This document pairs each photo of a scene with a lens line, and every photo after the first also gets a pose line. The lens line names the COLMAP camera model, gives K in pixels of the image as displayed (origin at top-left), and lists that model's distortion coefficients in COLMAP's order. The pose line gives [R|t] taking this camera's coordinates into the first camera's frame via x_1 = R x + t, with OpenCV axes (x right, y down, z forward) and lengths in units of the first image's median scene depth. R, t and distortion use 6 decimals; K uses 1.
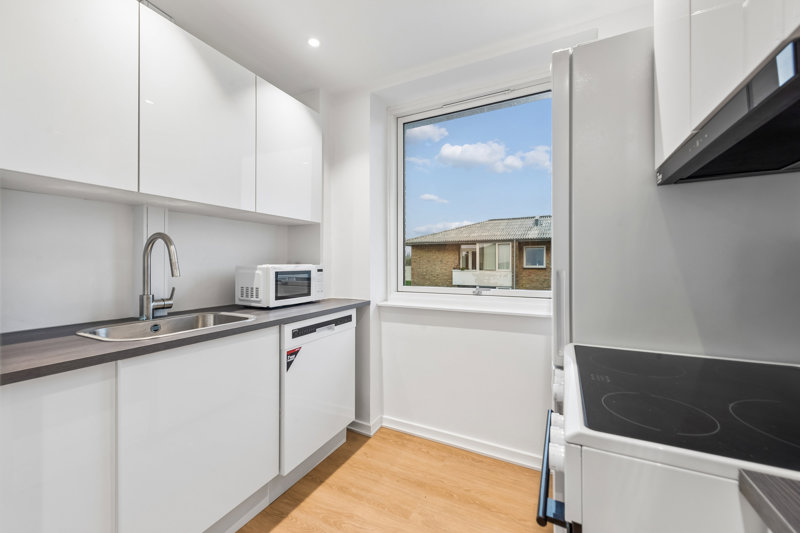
lens RADIAL K [[314.9, 0, 401.4], [0, 314.9, 263.9], [0, 0, 1]] dist [0.009447, -0.000603]
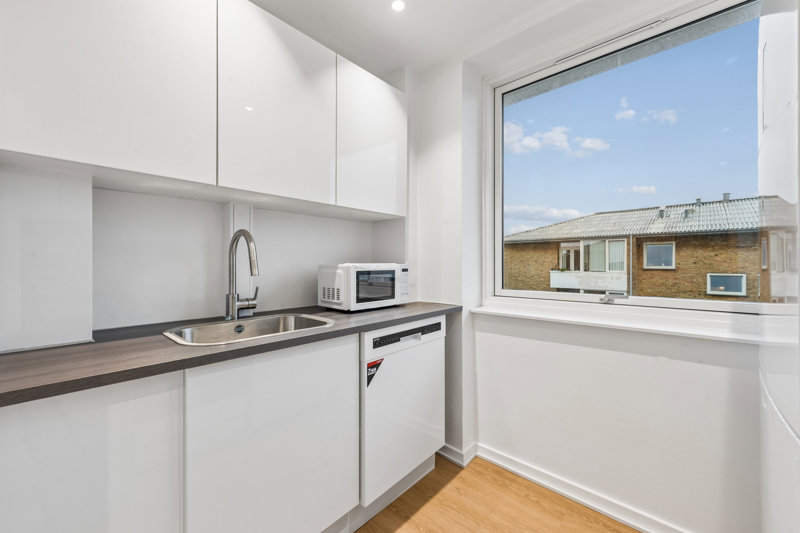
lens RADIAL K [[314.9, 0, 401.4], [0, 314.9, 263.9], [0, 0, 1]] dist [0.009447, -0.000603]
pose [[0.963031, -0.001271, -0.269389, -0.030745], [0.000820, 0.999998, -0.001788, 0.004775], [0.269391, 0.001501, 0.963030, 0.149040]]
